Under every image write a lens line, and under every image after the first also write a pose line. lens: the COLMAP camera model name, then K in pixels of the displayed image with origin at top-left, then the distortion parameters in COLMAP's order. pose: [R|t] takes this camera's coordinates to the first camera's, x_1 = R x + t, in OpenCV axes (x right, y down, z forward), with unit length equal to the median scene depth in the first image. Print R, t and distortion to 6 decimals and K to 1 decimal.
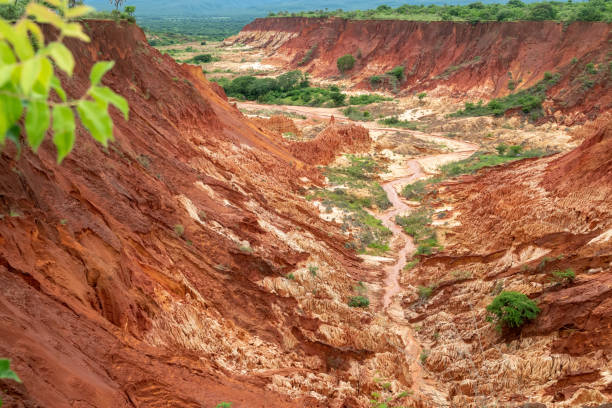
lens RADIAL K [[654.0, 0, 306.0], [0, 654.0, 204.0], [0, 0, 1]] dist [0.010306, 0.007106]
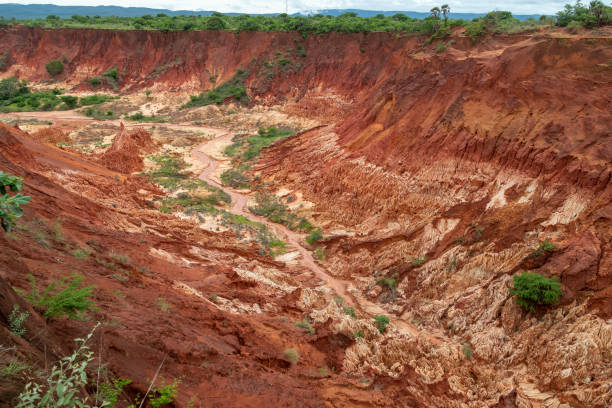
lens RADIAL K [[431.5, 0, 346.9], [0, 431.5, 204.4], [0, 0, 1]] dist [0.004939, -0.000639]
pose [[0.765932, -0.239162, 0.596782, -0.073540], [0.170650, 0.970567, 0.169939, -0.034925], [-0.619860, -0.028321, 0.784201, 0.119081]]
